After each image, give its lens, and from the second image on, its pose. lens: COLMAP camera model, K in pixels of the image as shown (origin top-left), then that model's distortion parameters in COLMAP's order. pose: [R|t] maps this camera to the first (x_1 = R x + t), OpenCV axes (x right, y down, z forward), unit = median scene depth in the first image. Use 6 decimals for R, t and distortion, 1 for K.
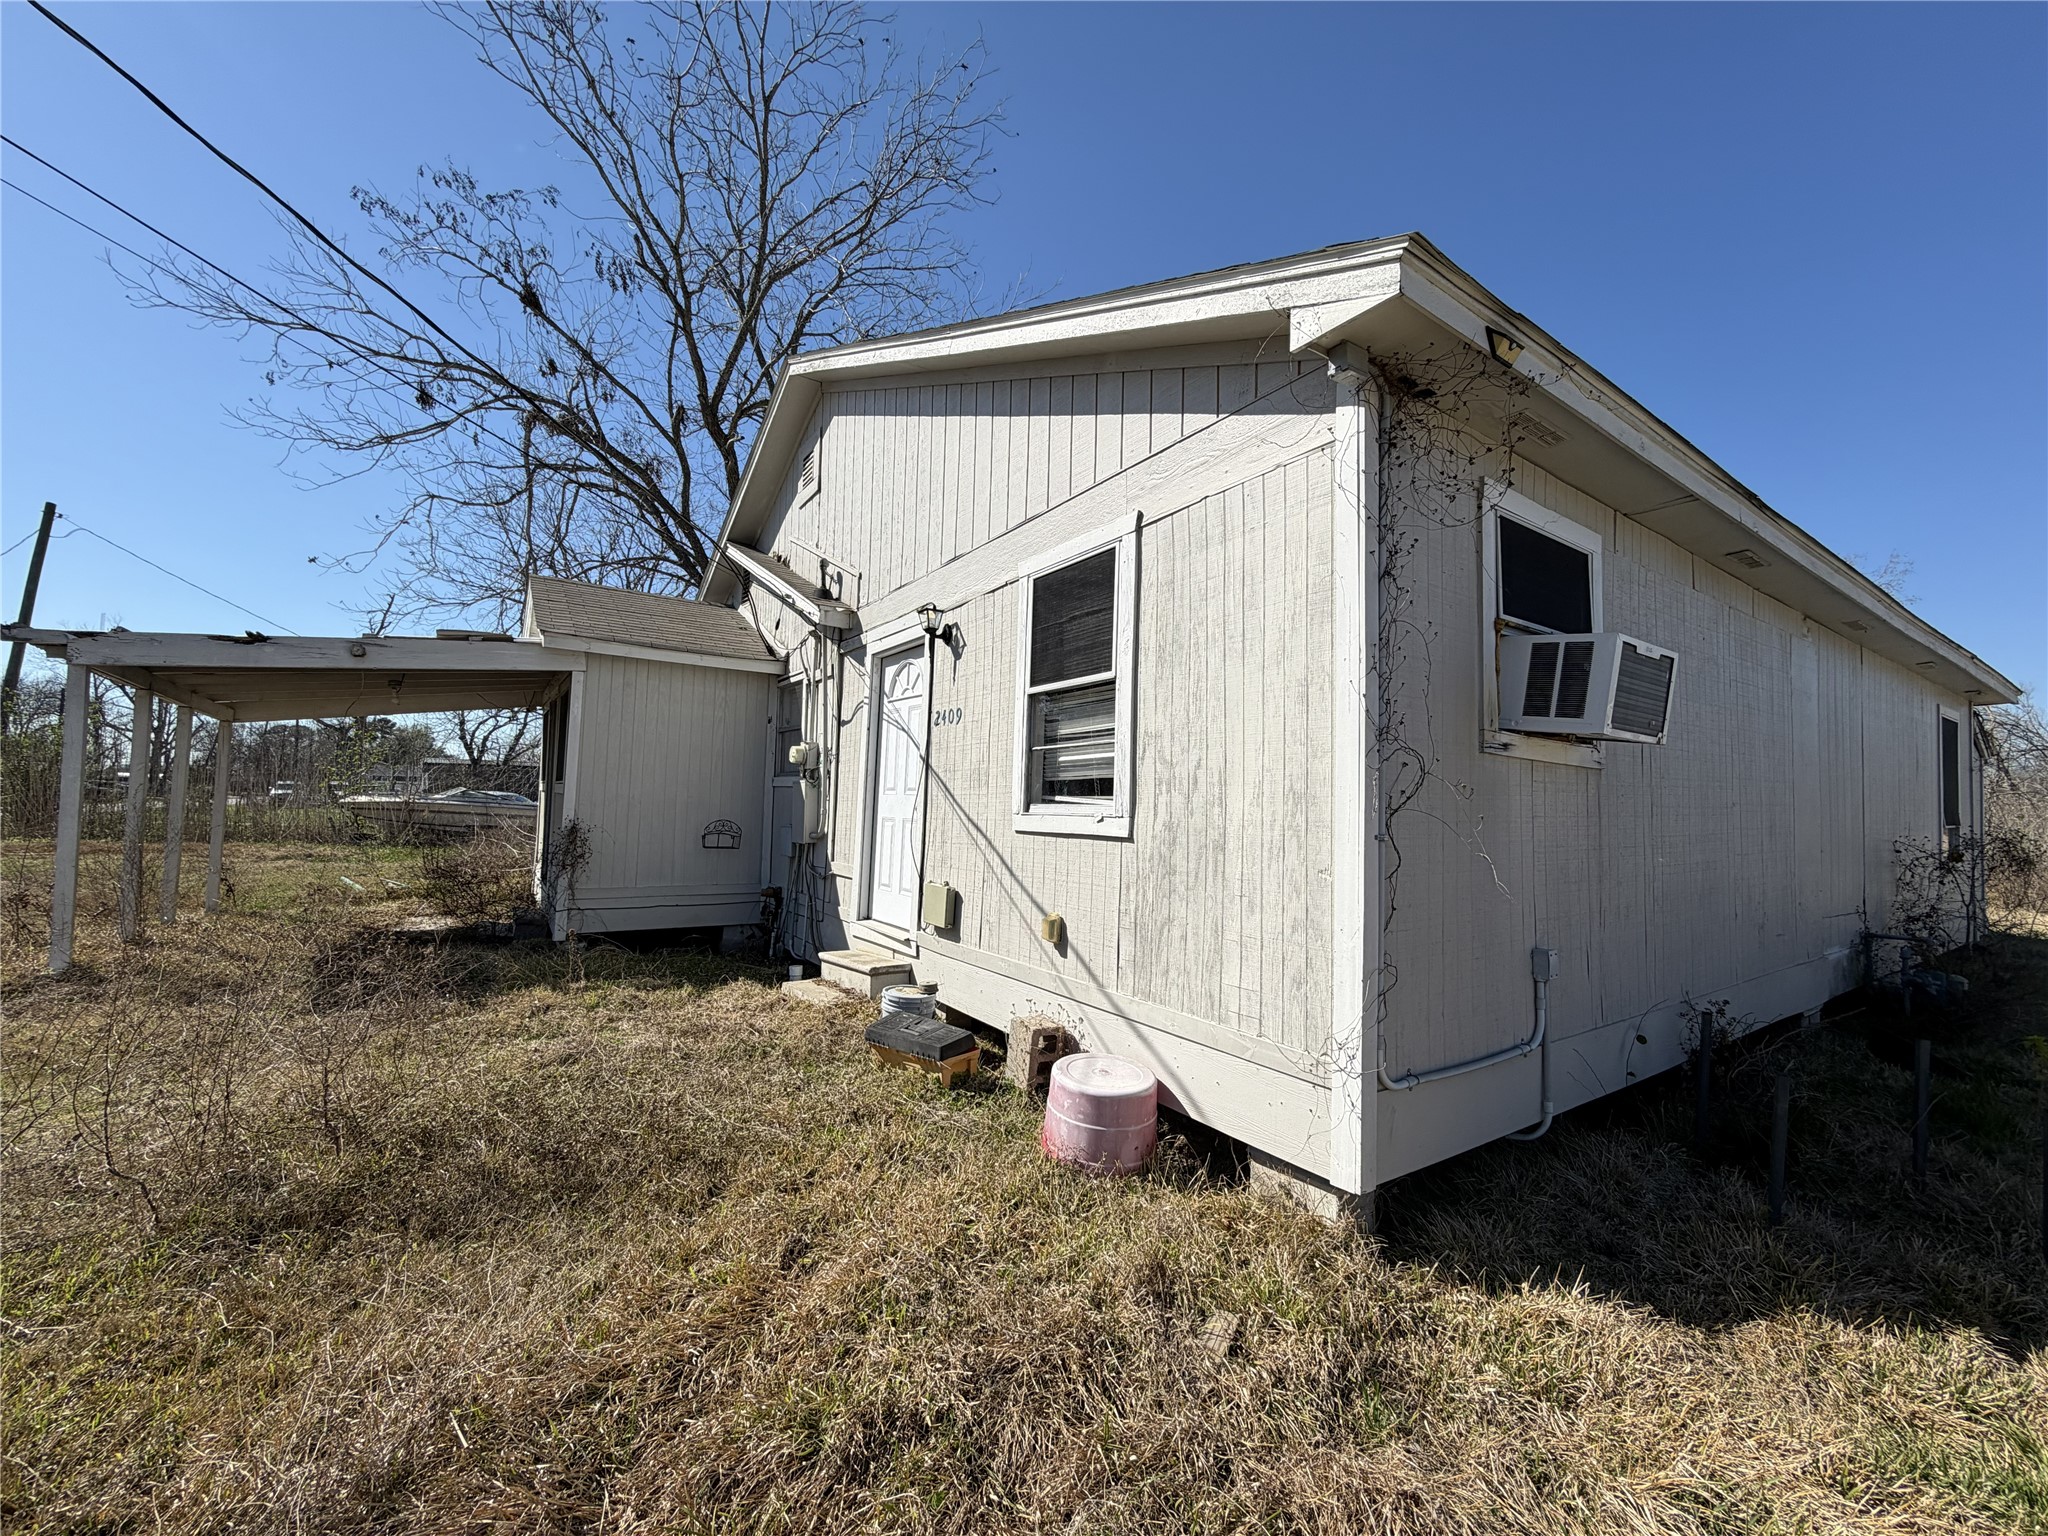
lens RADIAL K [[816.6, 0, 1025.9], [0, 816.6, 766.7], [0, 0, 1]] dist [-0.000813, 0.000538]
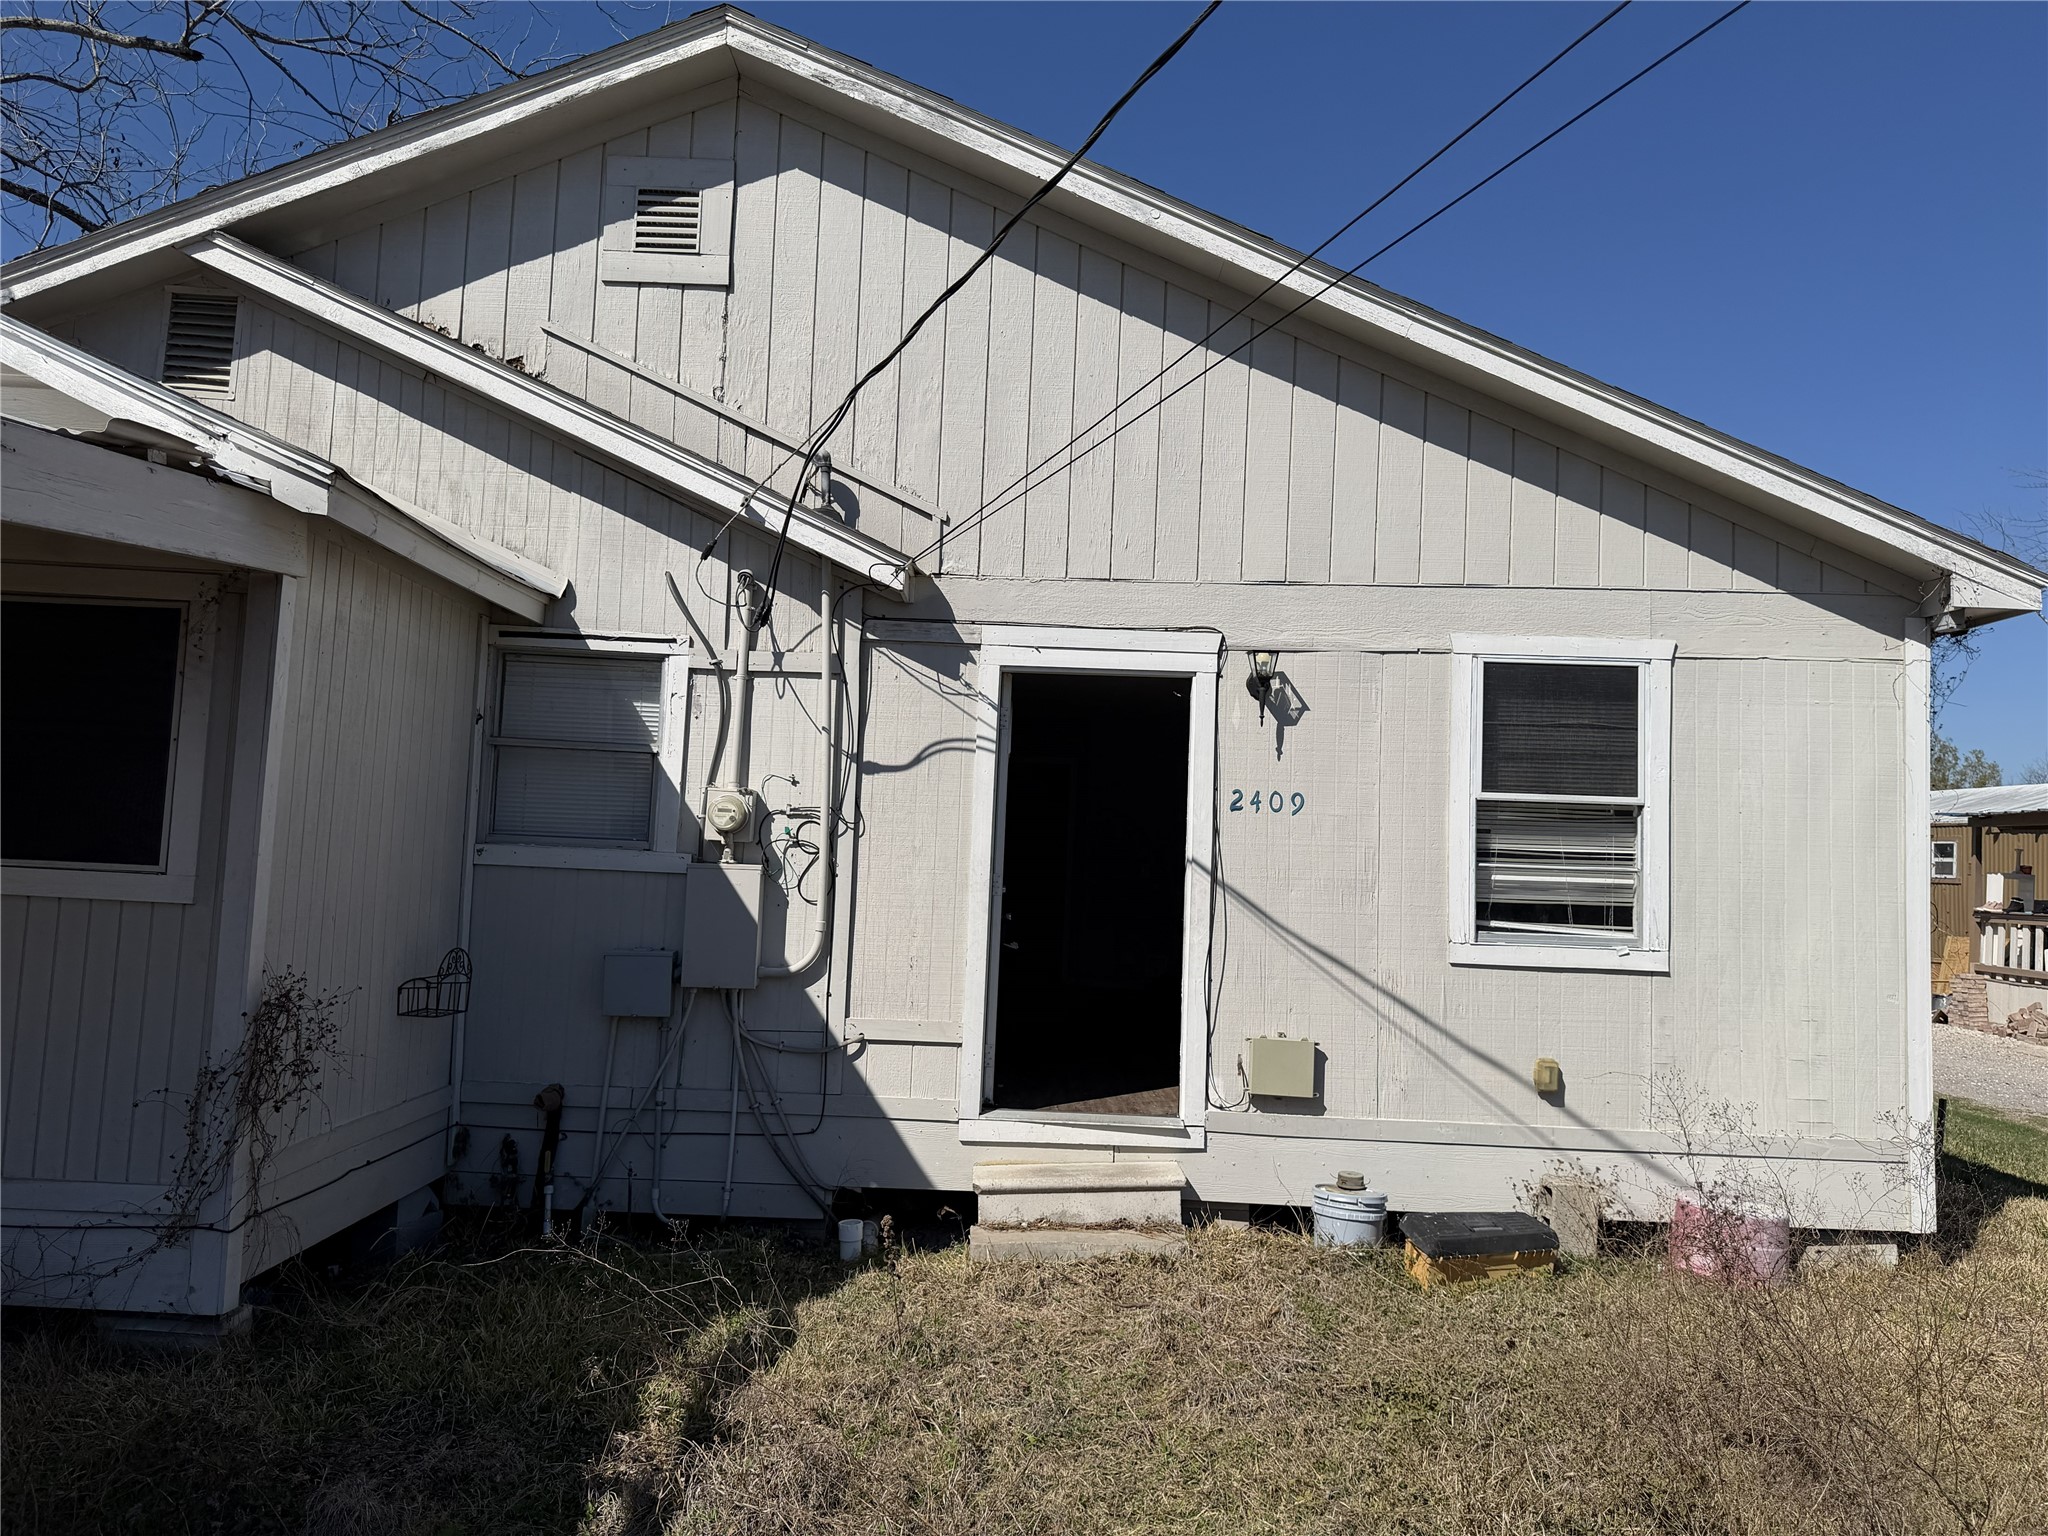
lens RADIAL K [[1446.6, 0, 1018.9], [0, 1446.6, 767.7], [0, 0, 1]] dist [0.034348, -0.045476]
pose [[0.543650, 0.051092, 0.837755, -1.515704], [-0.063746, 0.997776, -0.019484, -0.063583], [-0.836888, -0.042812, 0.545698, 0.592846]]
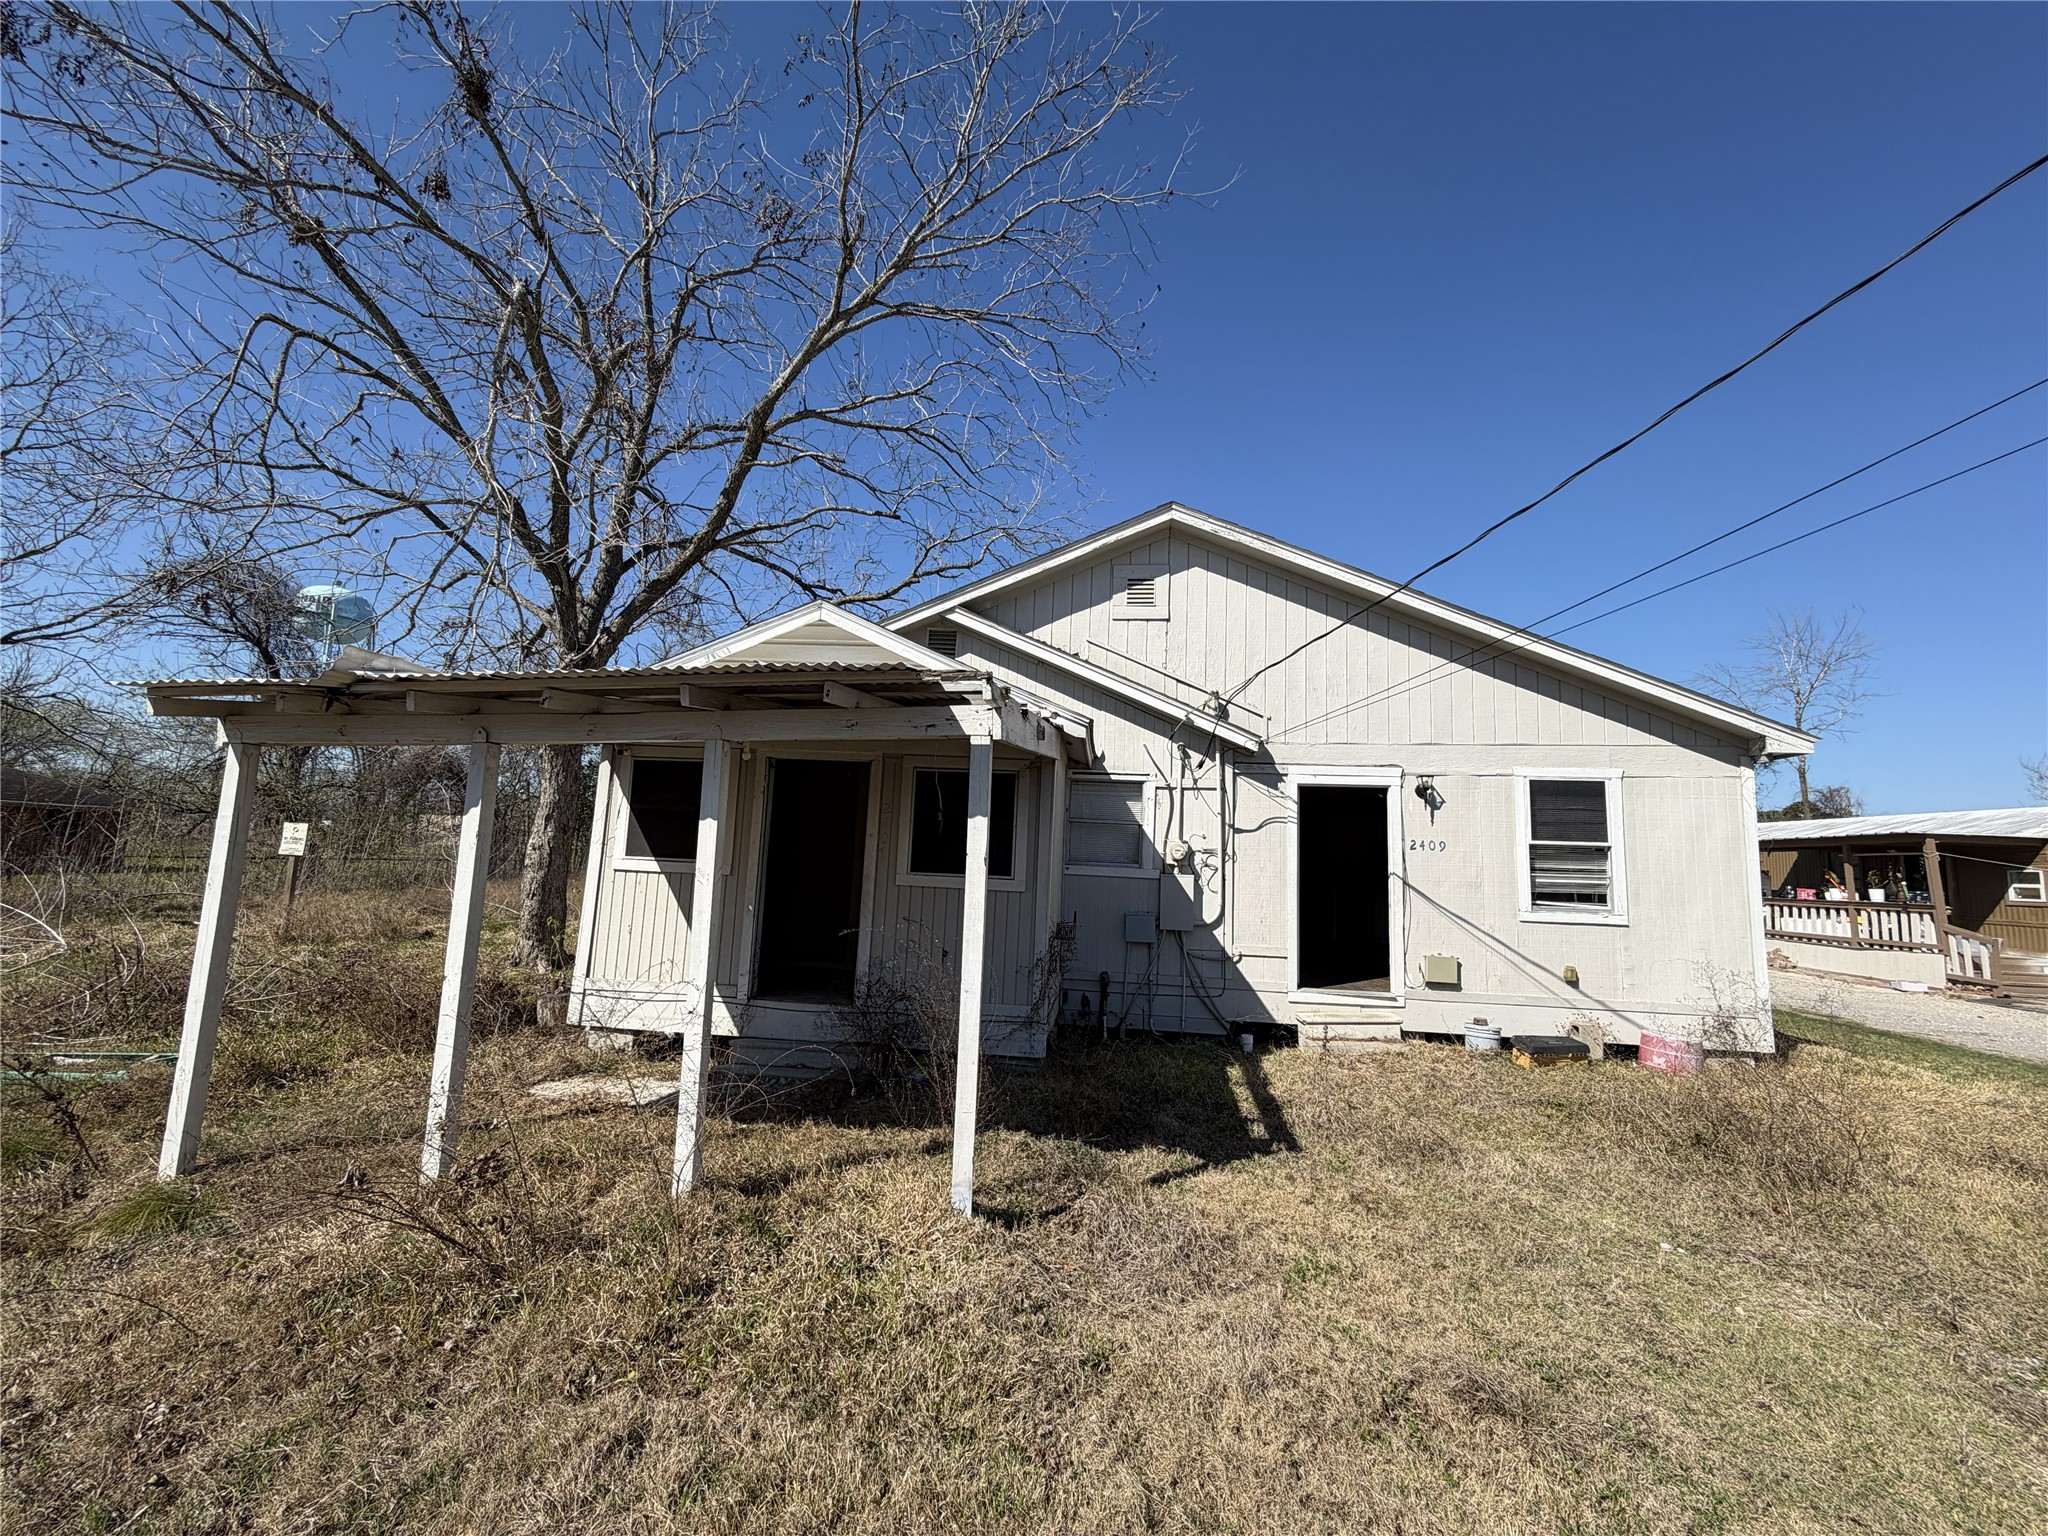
lens RADIAL K [[816.6, 0, 1021.3], [0, 816.6, 769.0], [0, 0, 1]] dist [-0.000813, 0.000538]
pose [[0.634636, 0.087493, 0.767842, -2.118053], [-0.057972, 0.996161, -0.065594, -0.072163], [-0.770634, -0.002885, 0.637272, 0.726931]]
